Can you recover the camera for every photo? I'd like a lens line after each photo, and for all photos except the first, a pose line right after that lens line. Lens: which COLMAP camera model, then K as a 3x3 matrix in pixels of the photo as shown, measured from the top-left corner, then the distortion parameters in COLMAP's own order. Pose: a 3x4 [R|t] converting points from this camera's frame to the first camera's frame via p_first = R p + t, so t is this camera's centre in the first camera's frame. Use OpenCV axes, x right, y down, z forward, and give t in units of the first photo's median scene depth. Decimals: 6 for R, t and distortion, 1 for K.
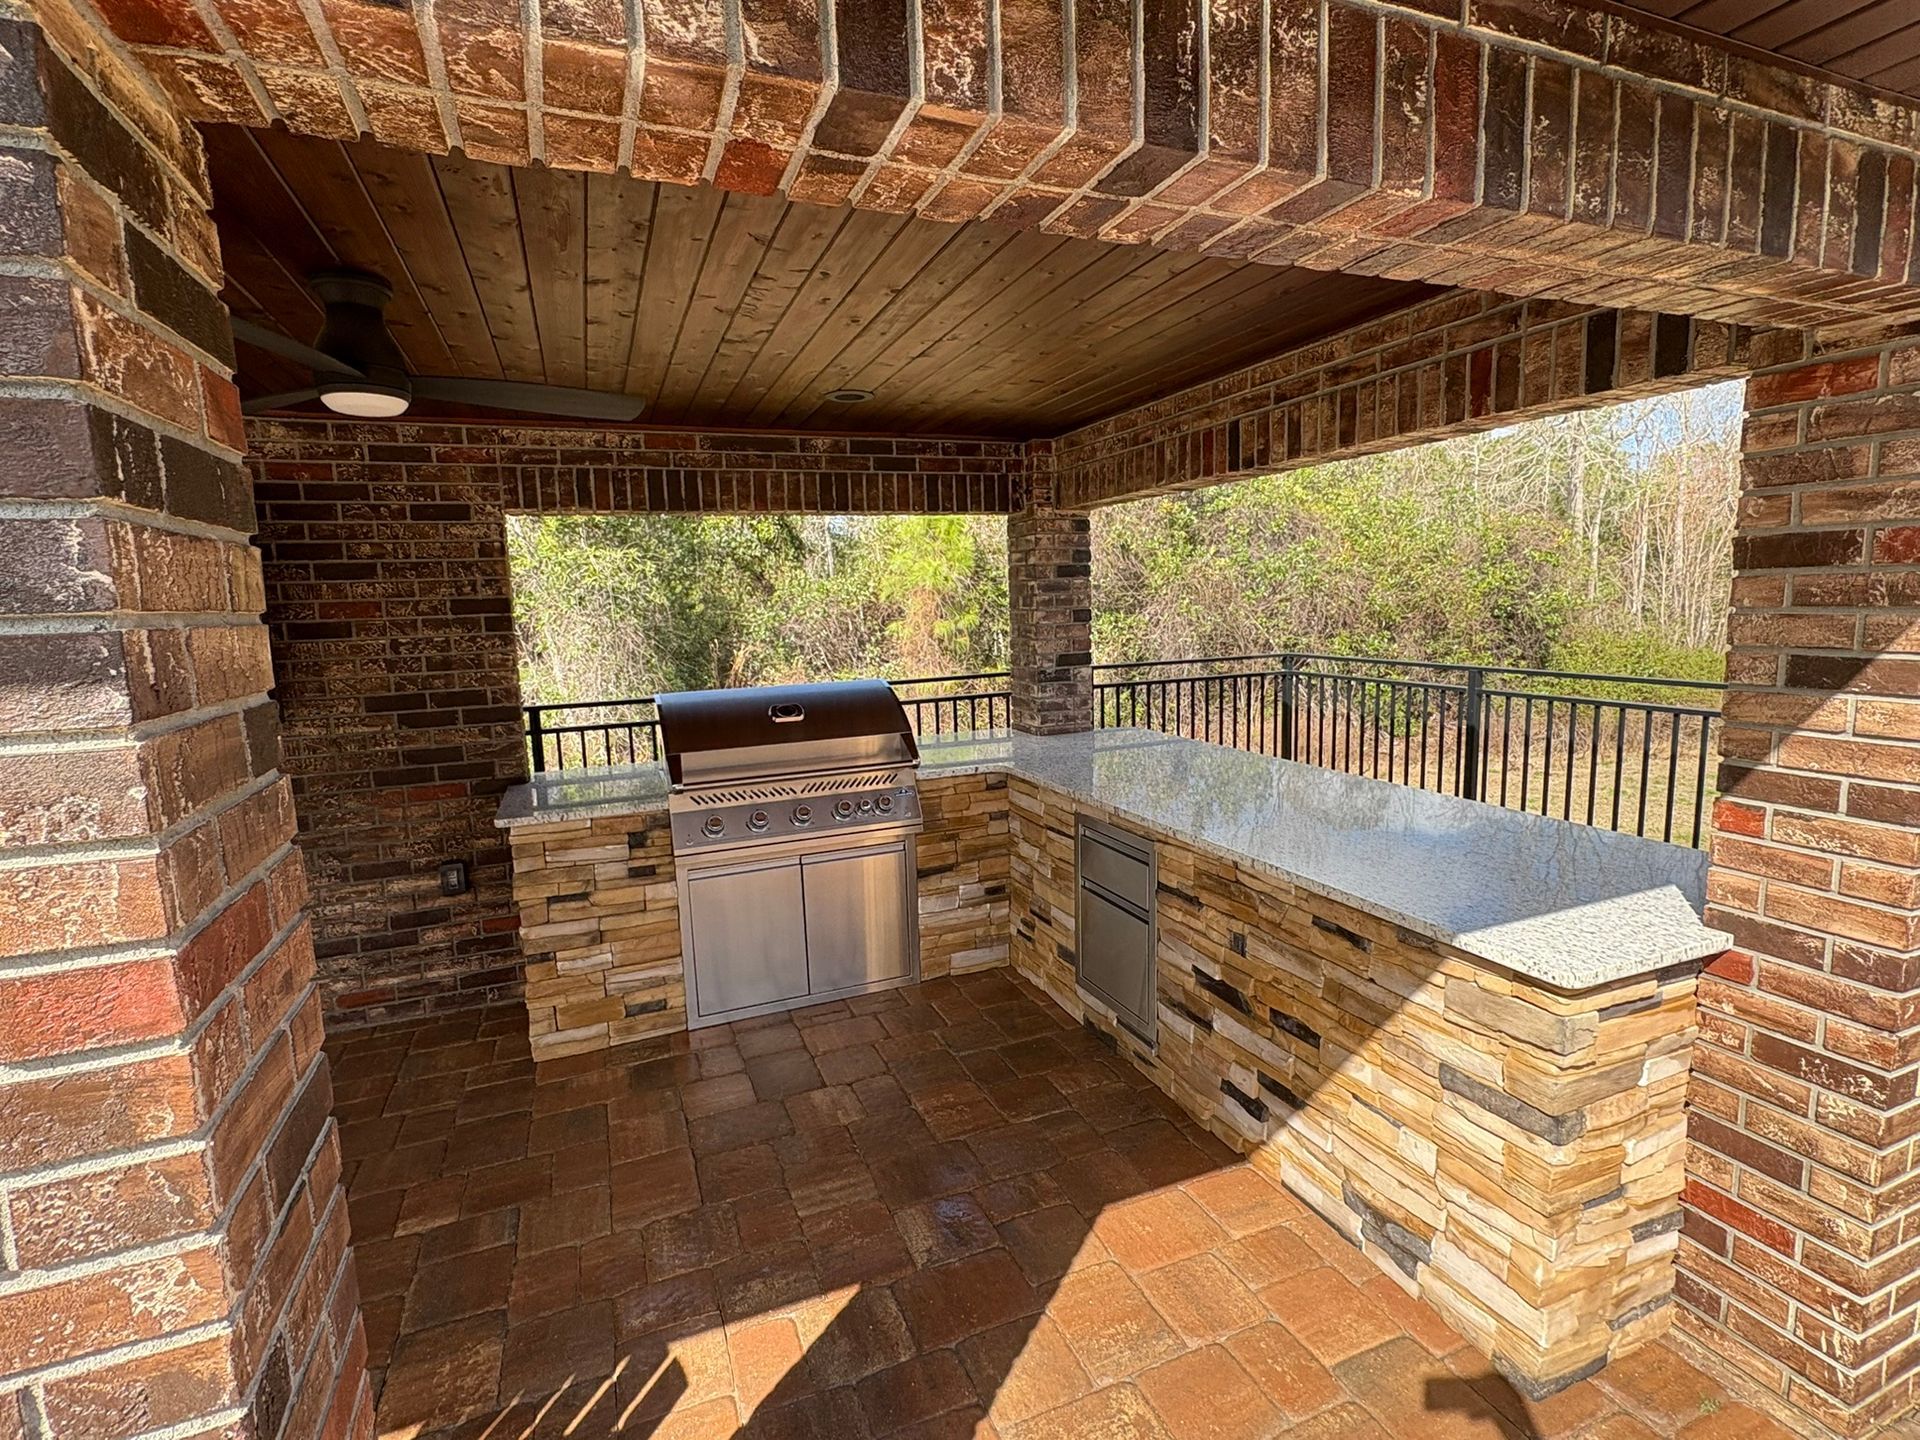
lens RADIAL K [[913.8, 0, 955.6], [0, 913.8, 718.4], [0, 0, 1]] dist [-0.009831, -0.001238]
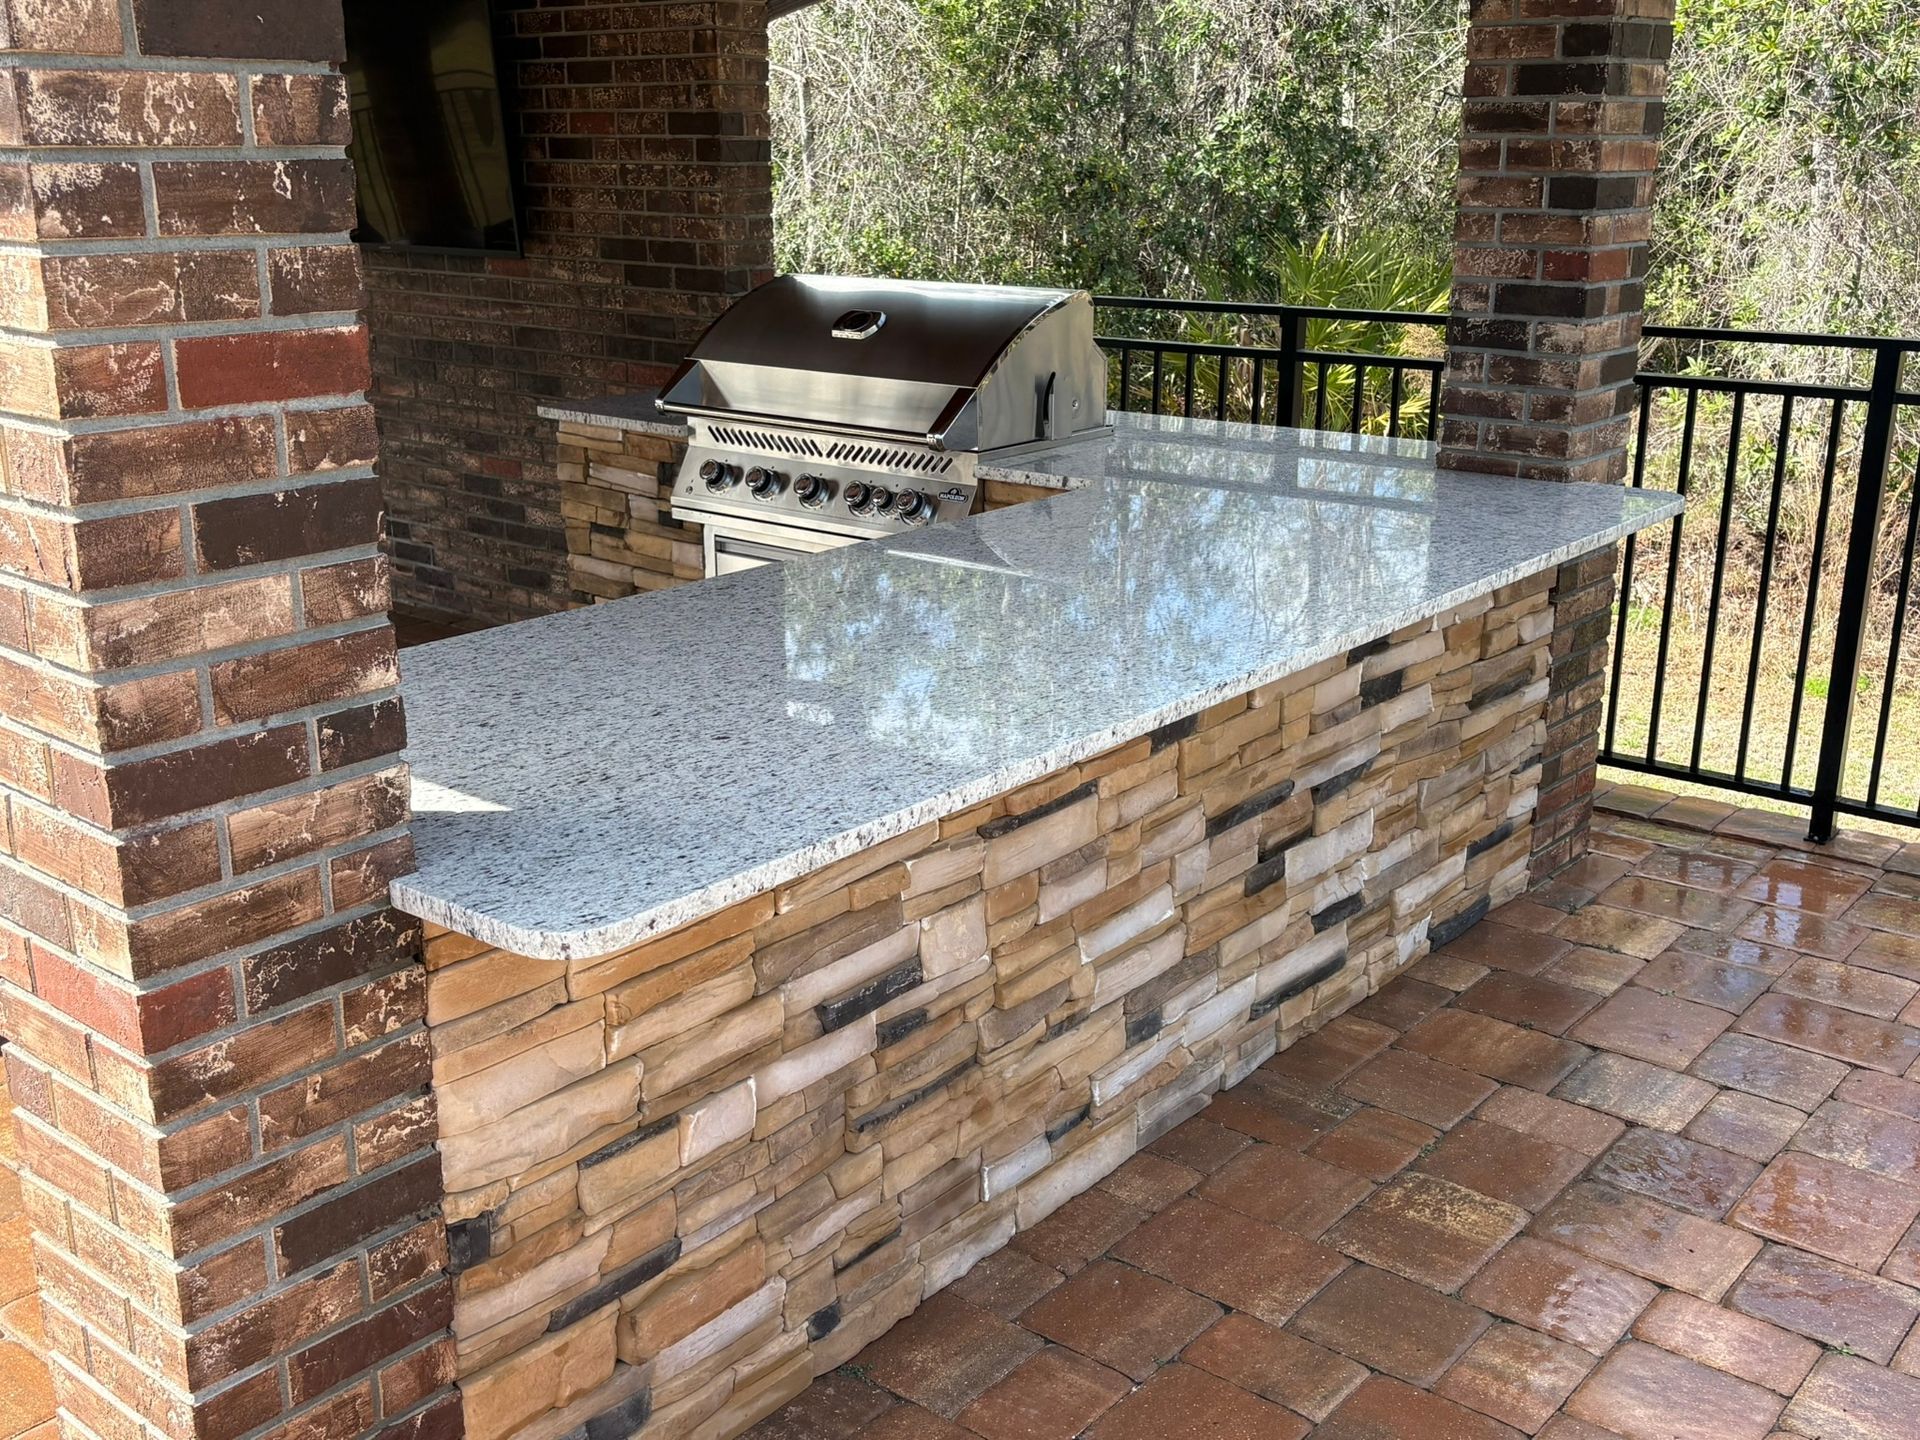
lens RADIAL K [[1947.8, 0, 958.5], [0, 1947.8, 724.9], [0, 0, 1]] dist [0.004354, 0.000000]
pose [[0.481267, 0.287551, -0.828068, 1.053151], [-0.131322, 0.957654, 0.256228, -0.095512], [0.866681, -0.014571, 0.498649, 0.430966]]
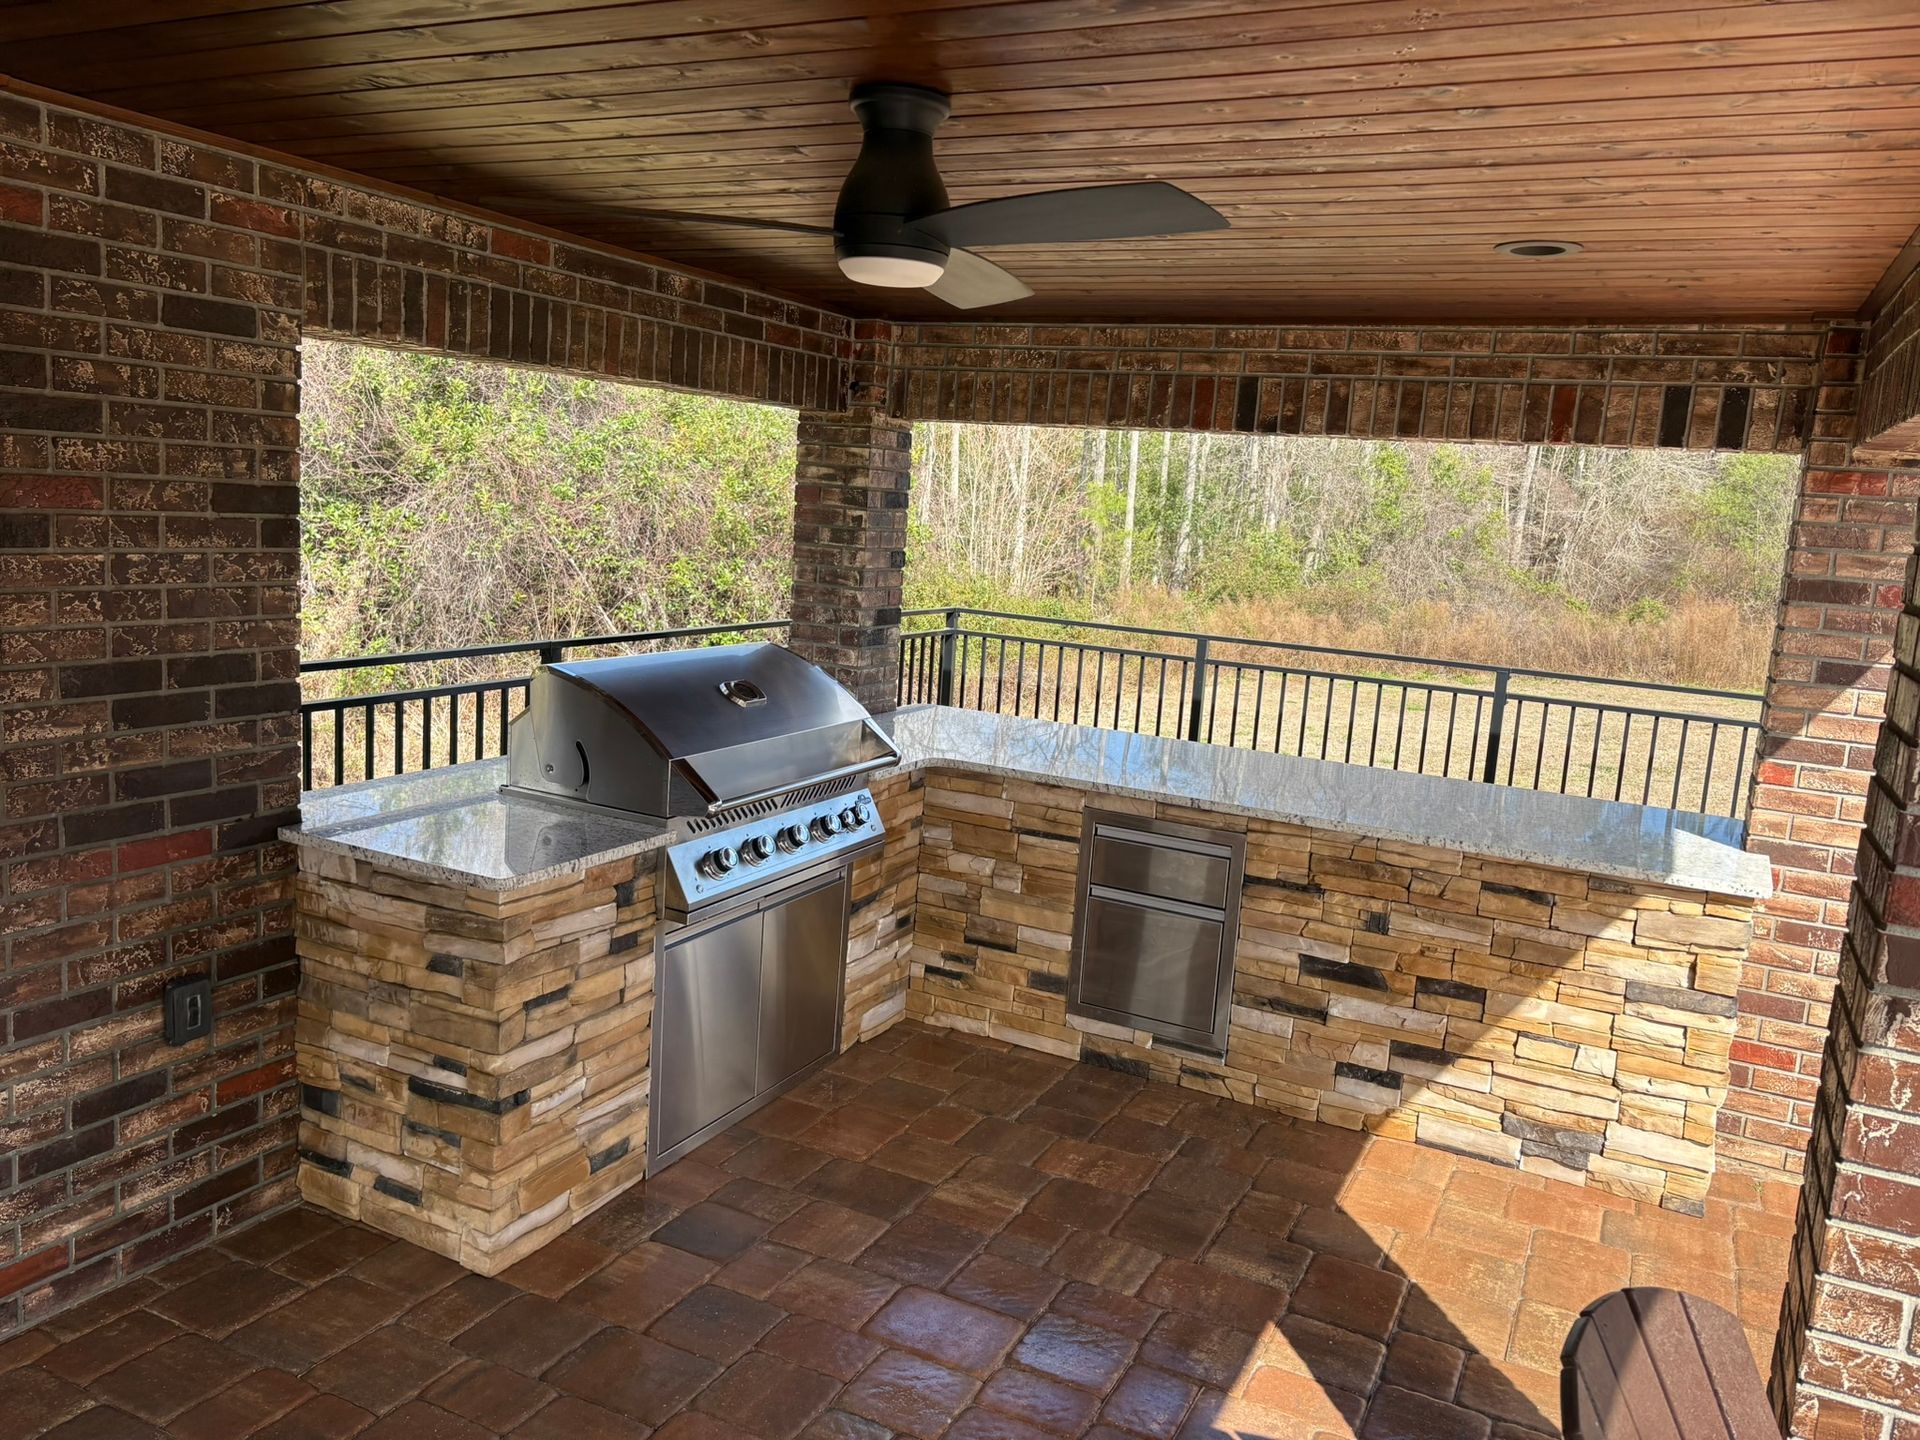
lens RADIAL K [[1450.4, 0, 968.3], [0, 1450.4, 720.9], [0, 0, 1]] dist [0.018729, -0.032208]
pose [[0.742309, -0.019949, 0.669761, -0.836835], [-0.003648, 0.999422, 0.033810, -0.023656], [-0.670048, -0.027541, 0.741807, 0.080575]]
